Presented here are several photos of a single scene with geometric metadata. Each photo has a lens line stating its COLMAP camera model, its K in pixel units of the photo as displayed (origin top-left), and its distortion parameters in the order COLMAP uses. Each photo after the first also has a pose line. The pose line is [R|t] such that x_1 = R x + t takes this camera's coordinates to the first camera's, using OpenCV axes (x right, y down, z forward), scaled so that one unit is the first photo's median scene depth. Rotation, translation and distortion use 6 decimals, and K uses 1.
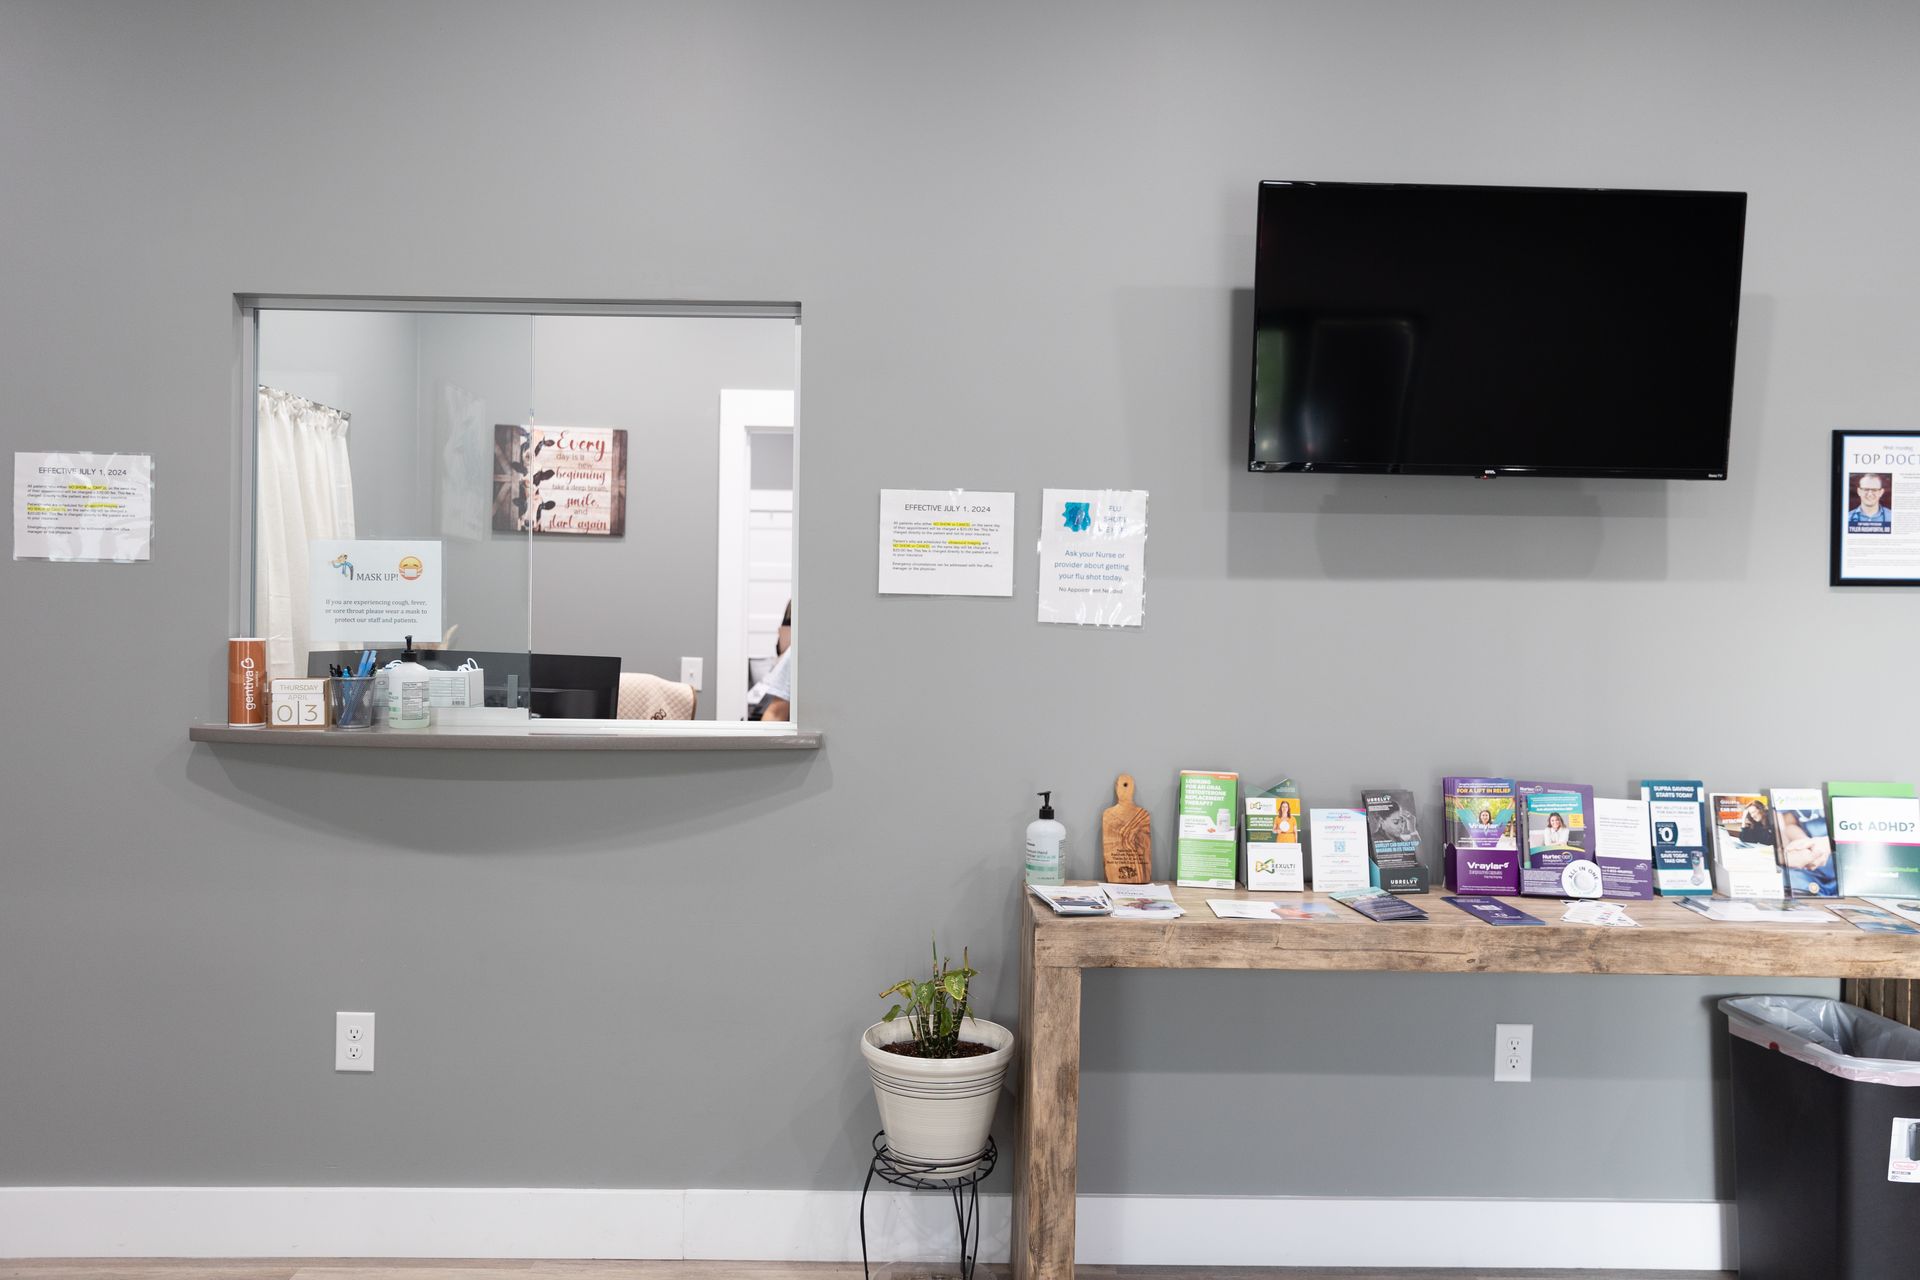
lens RADIAL K [[1575.0, 0, 962.1], [0, 1575.0, 613.0], [0, 0, 1]] dist [-0.007722, -0.002218]
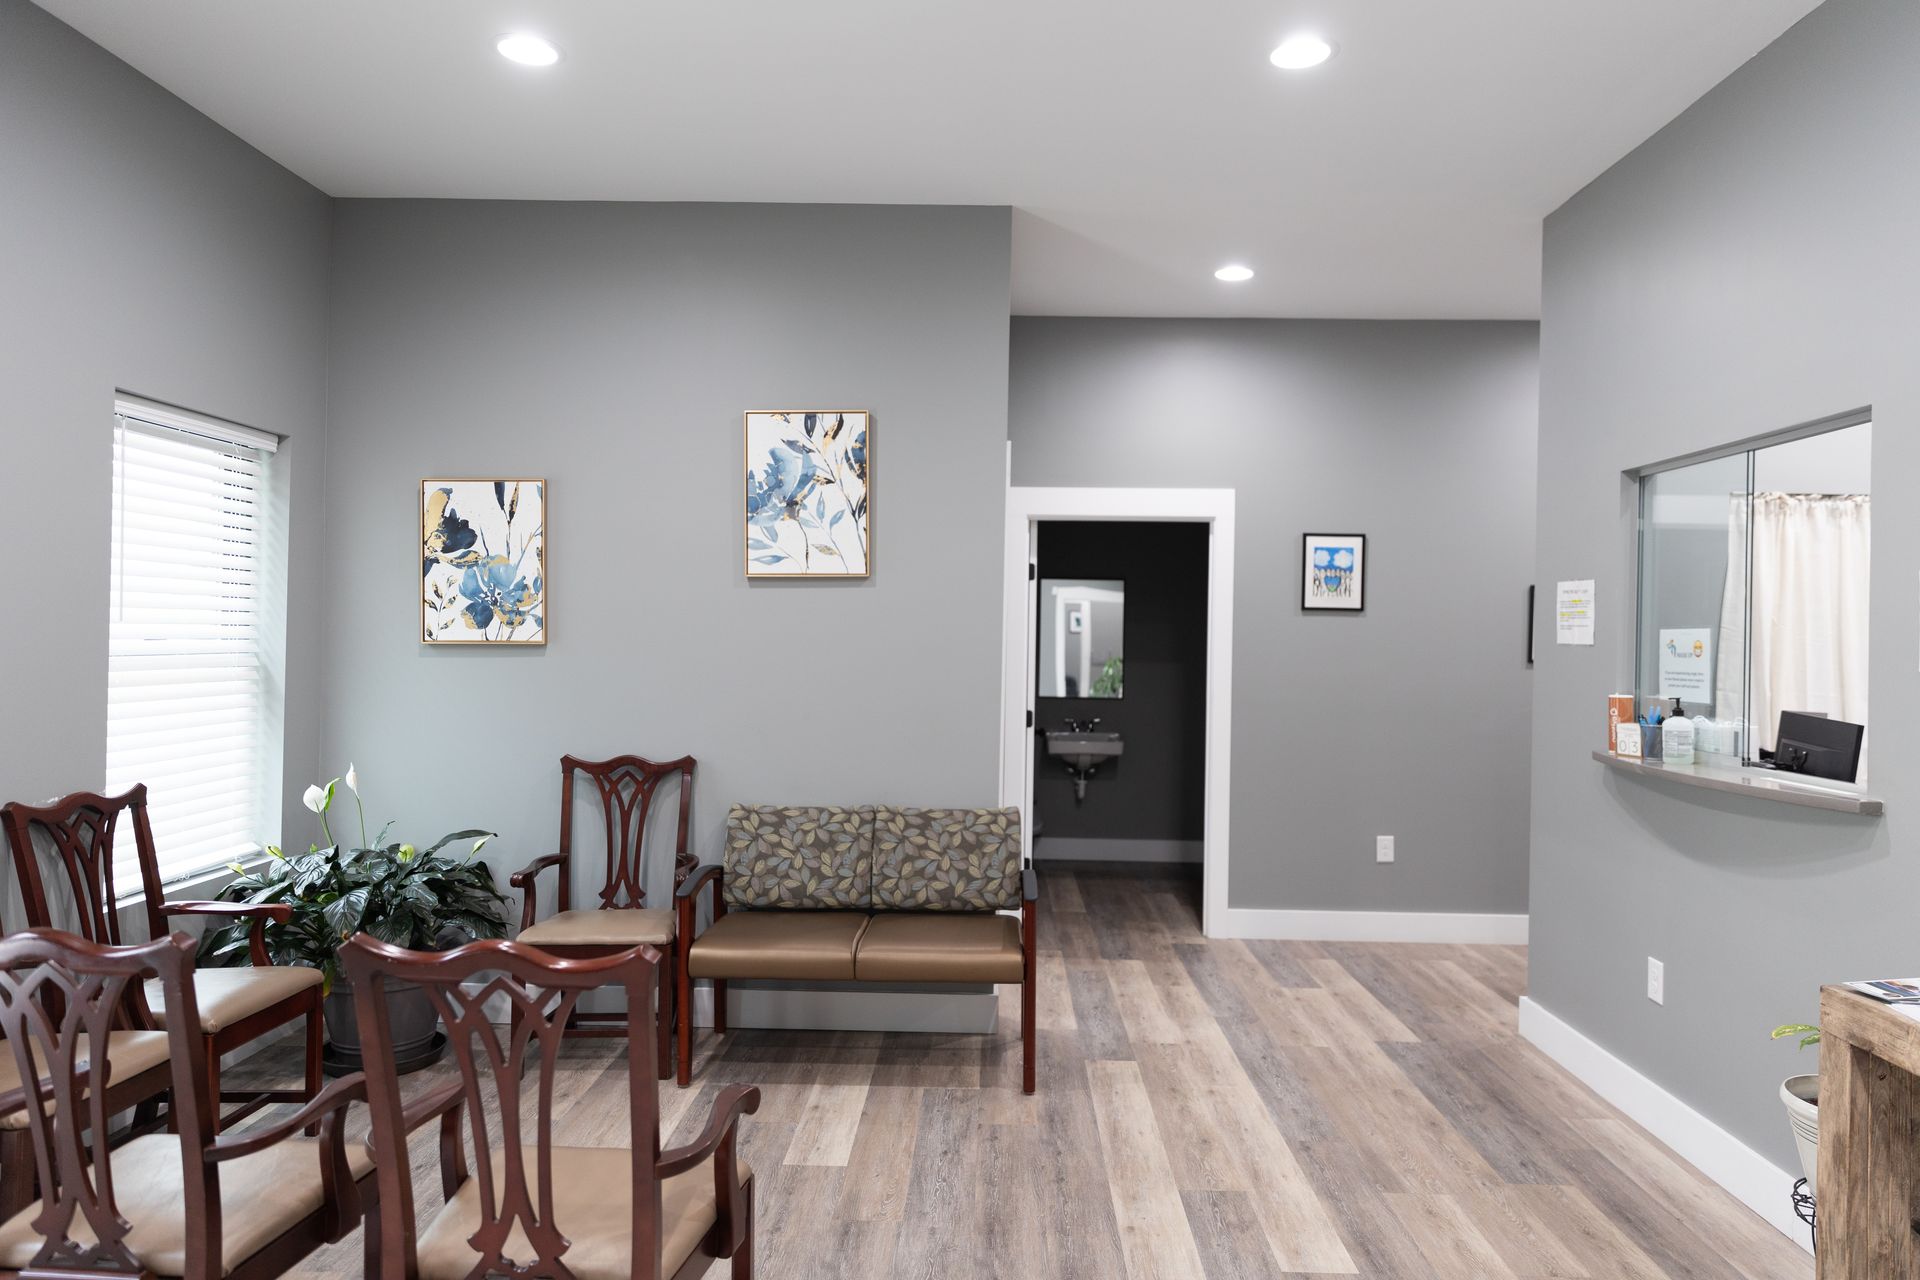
lens RADIAL K [[1337.0, 0, 960.0], [0, 1337.0, 640.0], [0, 0, 1]] dist [-0.018056, -0.000713]
pose [[-0.056324, -0.010967, -0.998352, 0.841532], [-0.027882, 0.999567, -0.009408, -0.007916], [0.998023, 0.027306, -0.056606, 0.415933]]
